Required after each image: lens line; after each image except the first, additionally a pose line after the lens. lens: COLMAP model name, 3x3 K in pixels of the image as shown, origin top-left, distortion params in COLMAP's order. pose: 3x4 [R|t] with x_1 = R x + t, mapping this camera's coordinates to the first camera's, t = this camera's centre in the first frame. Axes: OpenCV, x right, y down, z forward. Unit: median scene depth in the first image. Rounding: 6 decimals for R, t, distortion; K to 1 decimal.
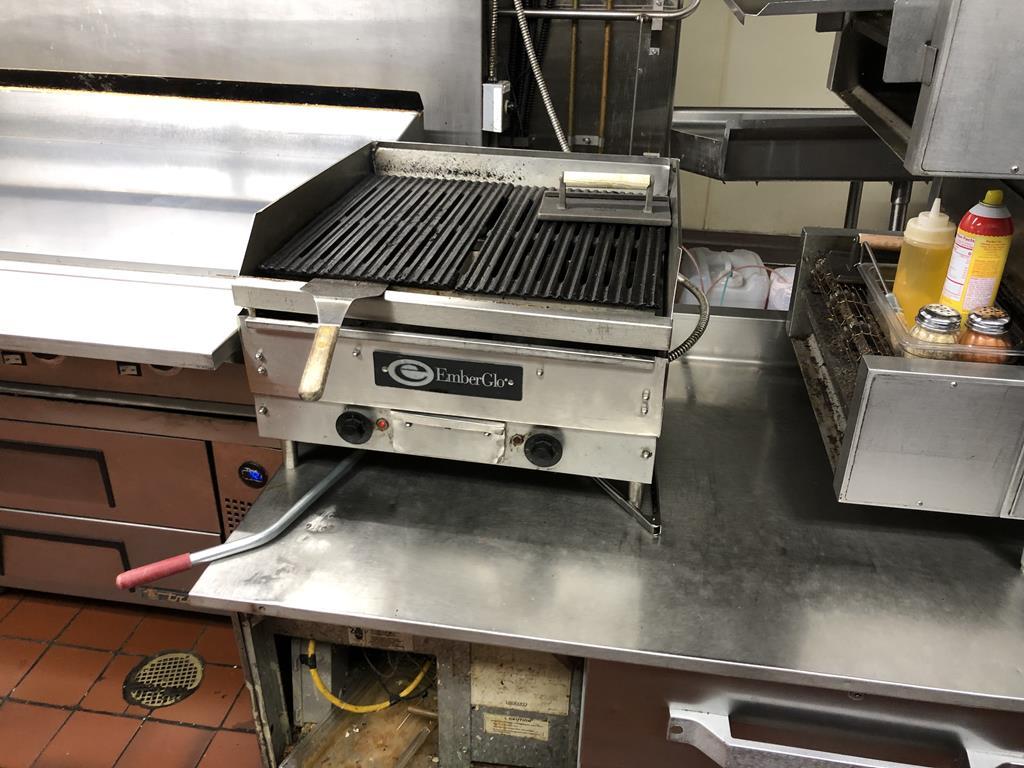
lens RADIAL K [[845.5, 0, 512.7], [0, 845.5, 353.2], [0, 0, 1]] dist [0.034447, -0.005052]
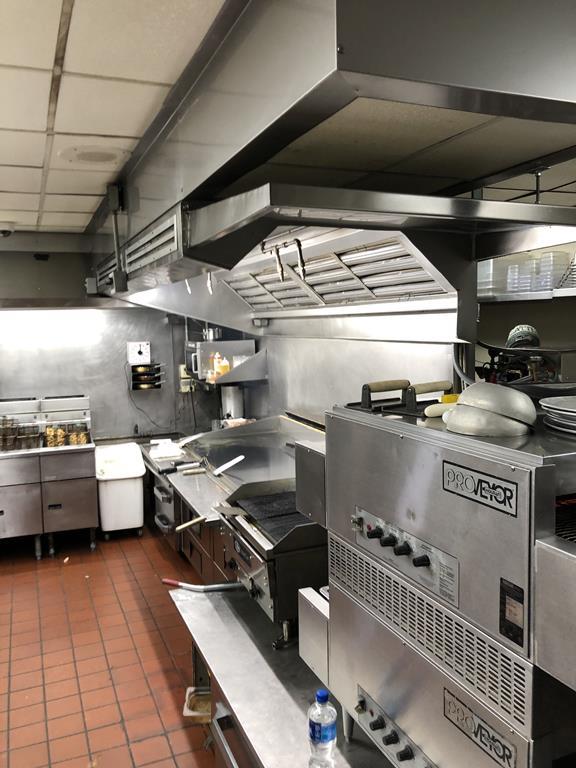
lens RADIAL K [[630.2, 0, 288.0], [0, 630.2, 384.0], [0, 0, 1]] dist [0.035477, -0.013495]
pose [[0.524095, 0.062762, -0.849344, 1.192983], [-0.374547, 0.912647, -0.163678, -0.127161], [0.764878, 0.403902, 0.501821, -0.081628]]
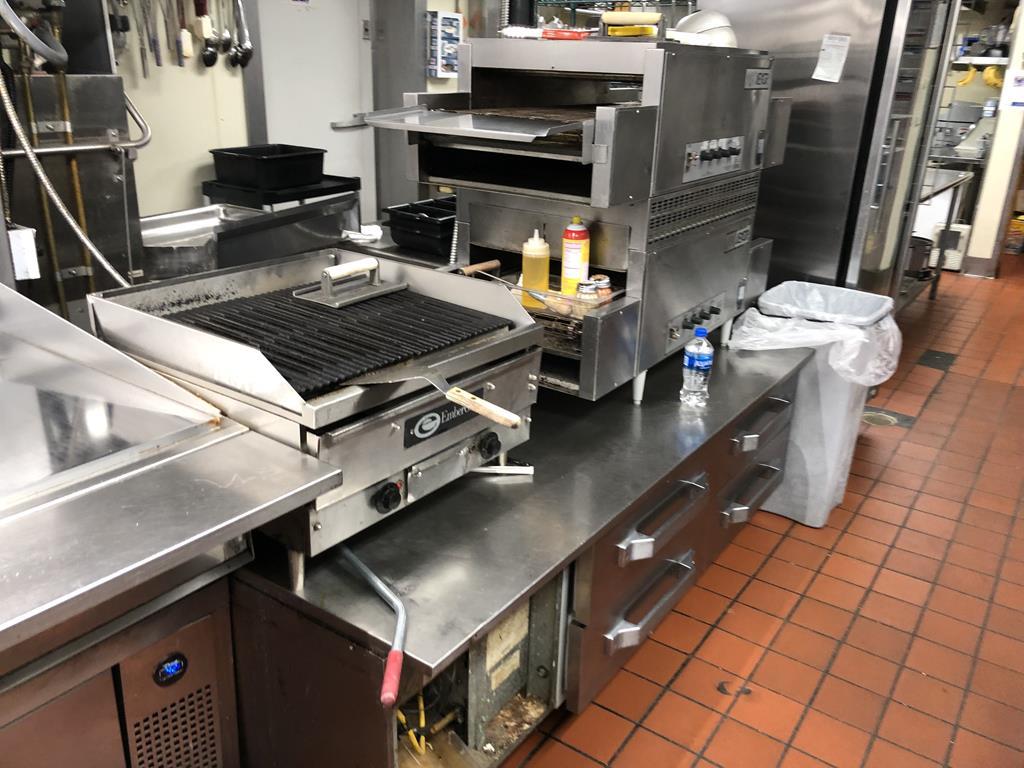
lens RADIAL K [[840.3, 0, 517.1], [0, 840.3, 369.8], [0, 0, 1]] dist [0.035477, -0.013495]
pose [[0.442570, -0.307089, 0.842513, -0.775904], [0.383003, 0.914260, 0.132050, -0.118717], [-0.810827, 0.264243, 0.522240, 0.157106]]
